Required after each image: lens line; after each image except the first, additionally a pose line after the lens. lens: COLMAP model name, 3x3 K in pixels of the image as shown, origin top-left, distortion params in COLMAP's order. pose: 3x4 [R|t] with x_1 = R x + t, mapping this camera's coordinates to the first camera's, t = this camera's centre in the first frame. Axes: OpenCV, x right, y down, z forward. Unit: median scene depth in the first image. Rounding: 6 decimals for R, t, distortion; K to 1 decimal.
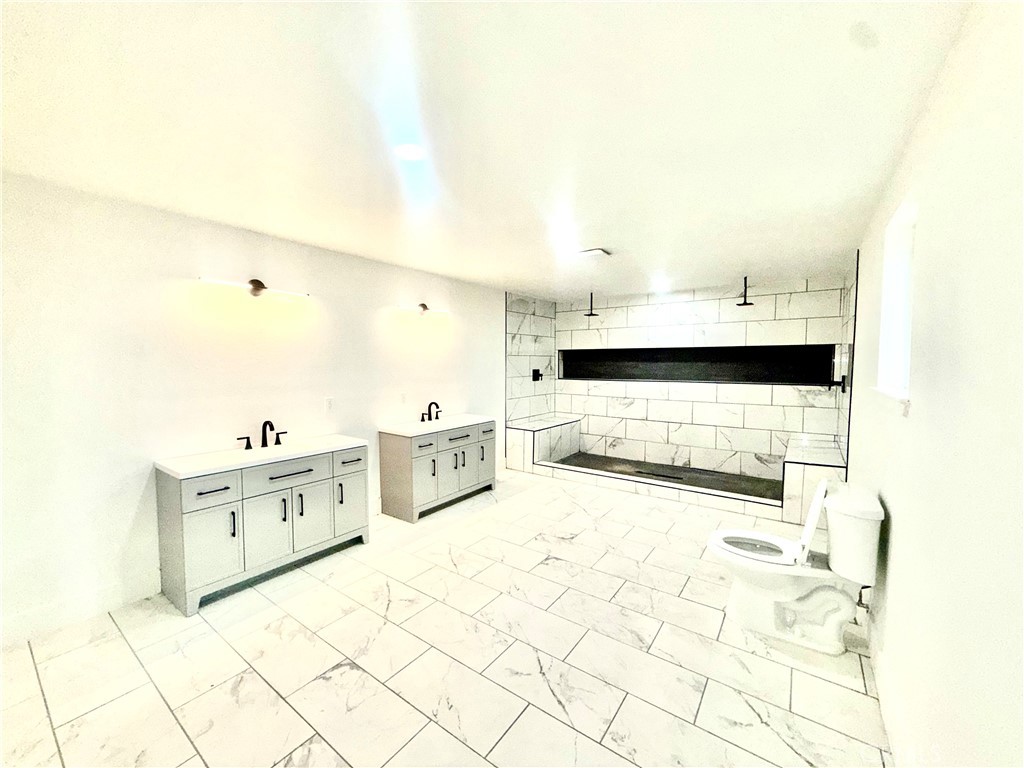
lens RADIAL K [[406.6, 0, 510.0], [0, 406.6, 382.4], [0, 0, 1]] dist [-0.000290, -0.000573]
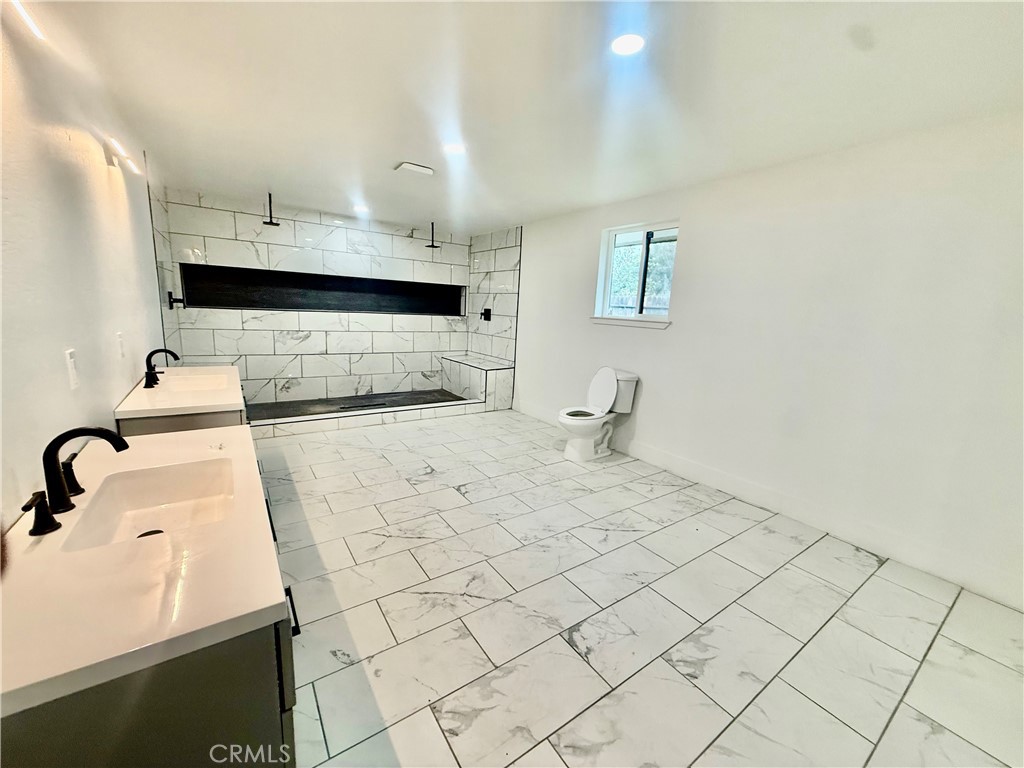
lens RADIAL K [[406.6, 0, 509.4], [0, 406.6, 385.9], [0, 0, 1]] dist [-0.000290, -0.000573]
pose [[0.330809, -0.162163, 0.929660, -0.455427], [-0.004562, 0.984839, 0.173411, 0.001059], [-0.943687, -0.061607, 0.325054, 0.333930]]
